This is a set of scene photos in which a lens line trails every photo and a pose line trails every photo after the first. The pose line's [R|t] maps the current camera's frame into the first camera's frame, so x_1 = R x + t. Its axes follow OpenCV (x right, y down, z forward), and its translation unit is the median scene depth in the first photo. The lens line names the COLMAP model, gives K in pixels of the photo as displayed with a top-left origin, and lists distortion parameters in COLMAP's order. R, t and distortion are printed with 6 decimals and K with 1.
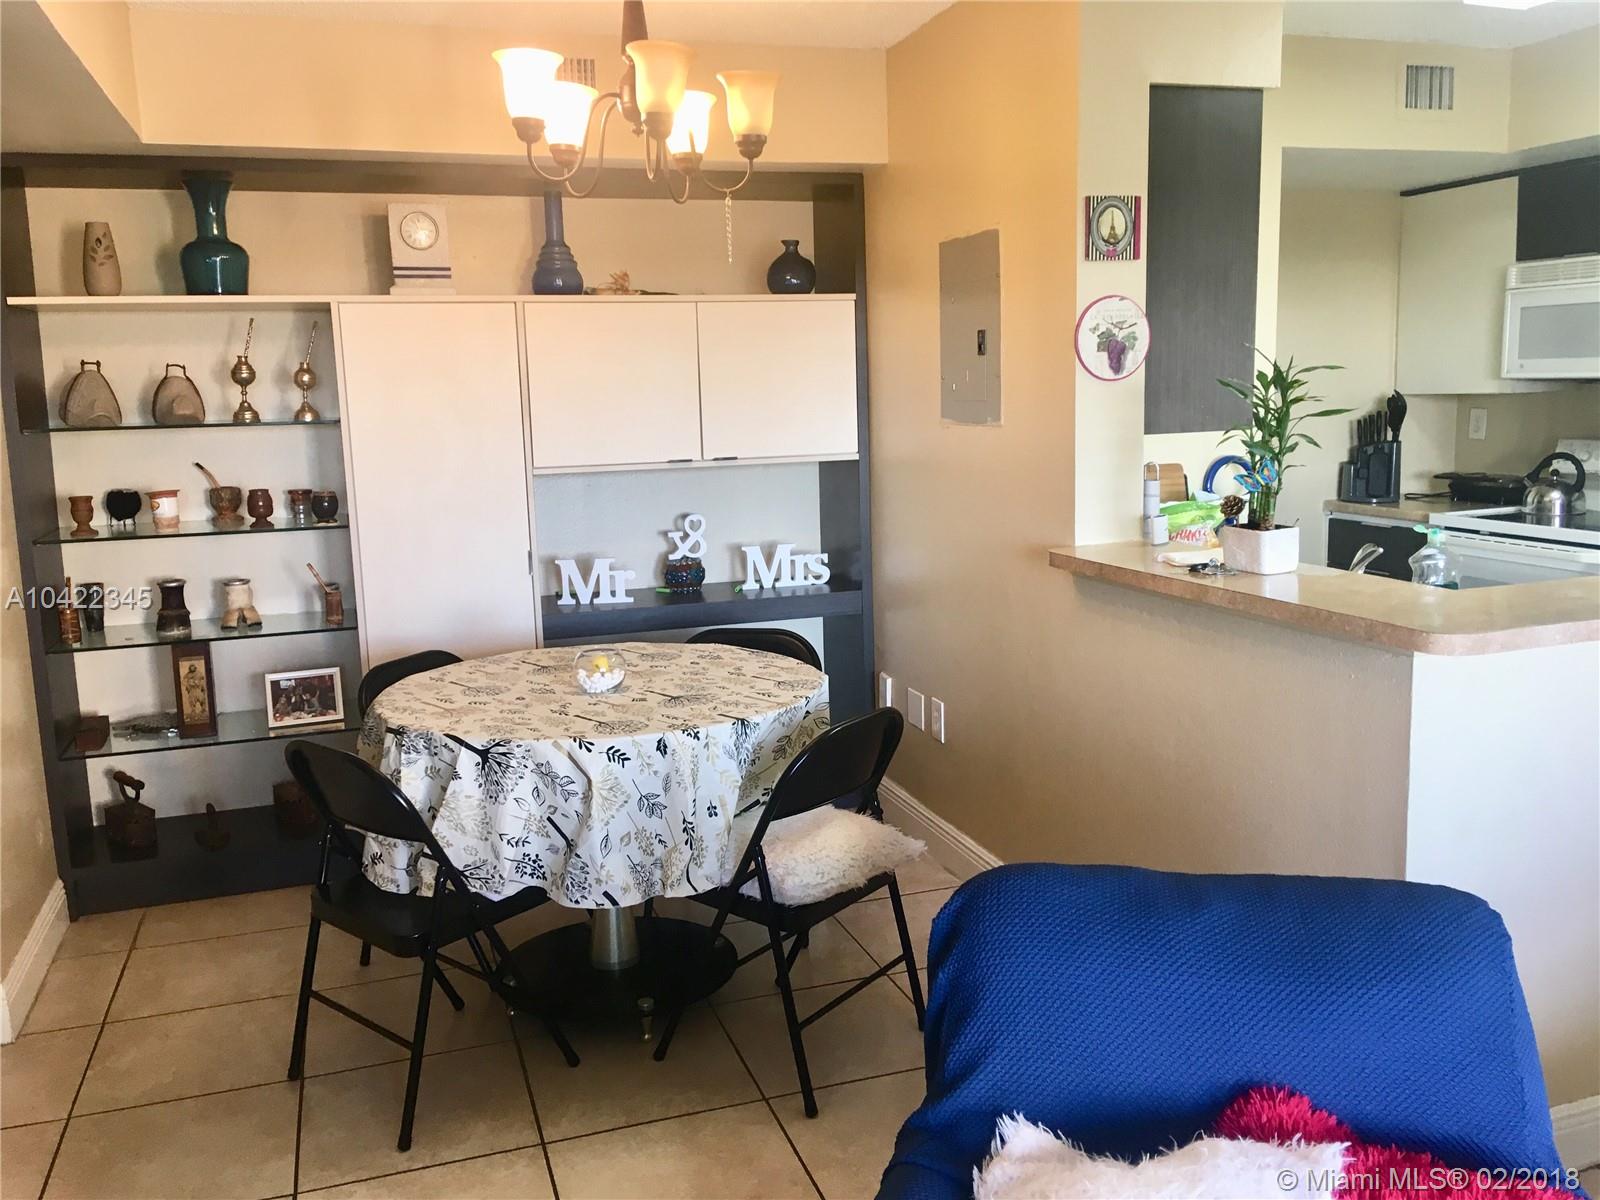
lens RADIAL K [[1321.1, 0, 782.4], [0, 1321.1, 581.7], [0, 0, 1]] dist [0.105402, -0.158505]
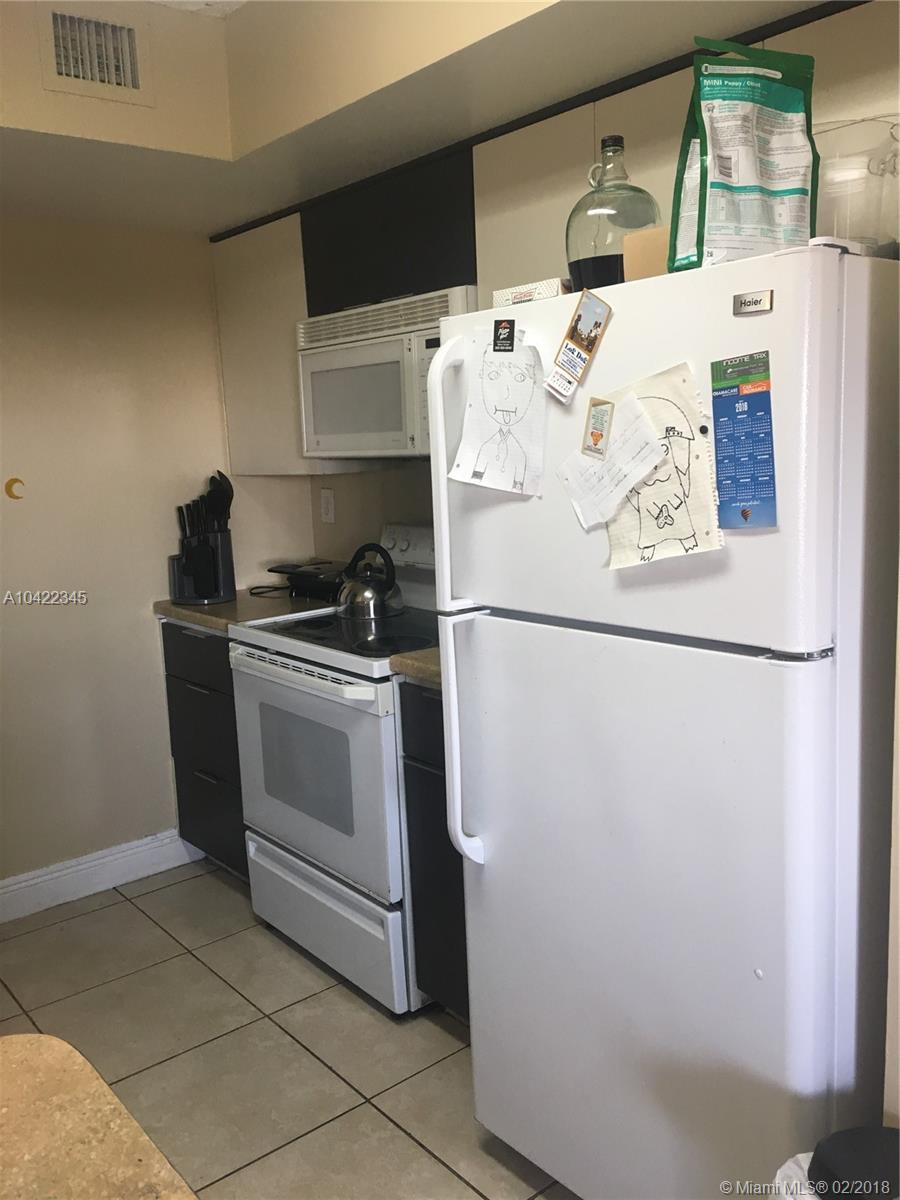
lens RADIAL K [[990.8, 0, 451.8], [0, 990.8, 603.1], [0, 0, 1]] dist [0.105402, -0.158505]
pose [[0.924919, -0.074057, 0.372882, 0.380596], [0.071566, 0.997224, 0.020539, -0.066292], [-0.373368, 0.007689, 0.927651, 0.386047]]
